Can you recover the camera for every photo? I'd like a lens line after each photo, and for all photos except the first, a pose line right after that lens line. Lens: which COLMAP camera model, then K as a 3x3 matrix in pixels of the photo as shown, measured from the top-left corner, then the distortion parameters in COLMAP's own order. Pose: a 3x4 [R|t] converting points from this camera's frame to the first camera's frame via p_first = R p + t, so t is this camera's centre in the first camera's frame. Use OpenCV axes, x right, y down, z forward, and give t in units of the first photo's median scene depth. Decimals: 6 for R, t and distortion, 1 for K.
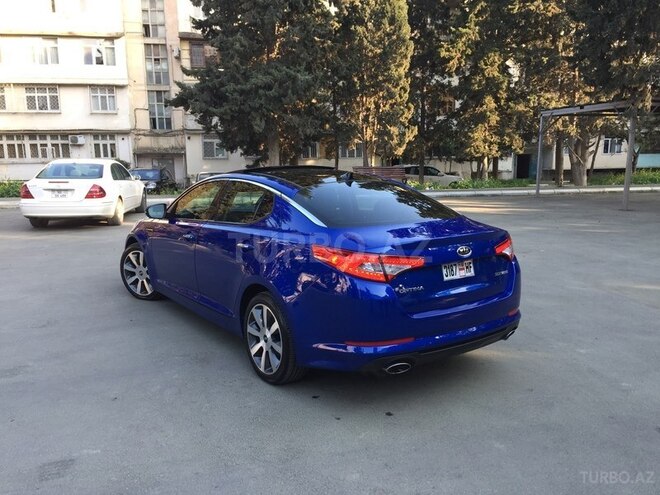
lens RADIAL K [[562.8, 0, 334.4], [0, 562.8, 248.6], [0, 0, 1]] dist [0.085184, -0.111406]
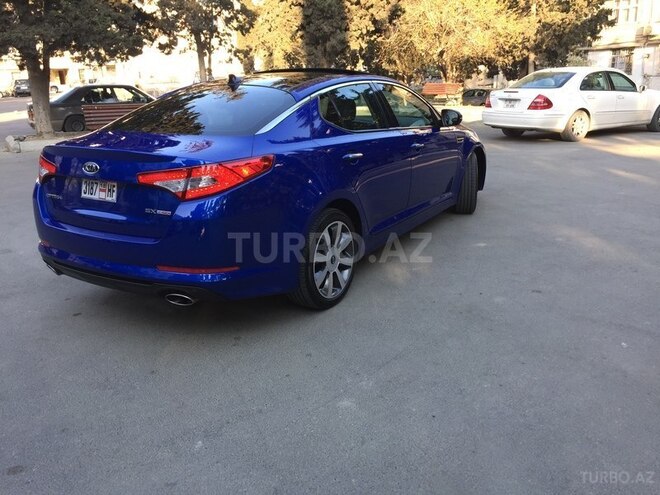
lens RADIAL K [[562.8, 0, 334.4], [0, 562.8, 248.6], [0, 0, 1]] dist [0.085184, -0.111406]
pose [[0.385498, 0.261417, -0.884903, 0.120043], [-0.130096, 0.964846, 0.228358, -0.012549], [0.913492, 0.027091, 0.405955, 0.103400]]
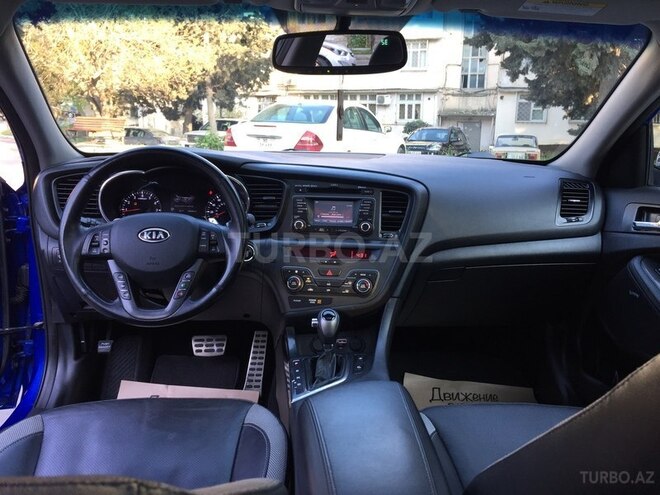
lens RADIAL K [[562.8, 0, 334.4], [0, 562.8, 248.6], [0, 0, 1]] dist [0.085184, -0.111406]
pose [[0.852009, 0.136439, -0.505436, -0.007753], [-0.111711, 0.990588, 0.079091, -0.009495], [0.511470, -0.010923, 0.859232, 0.141140]]
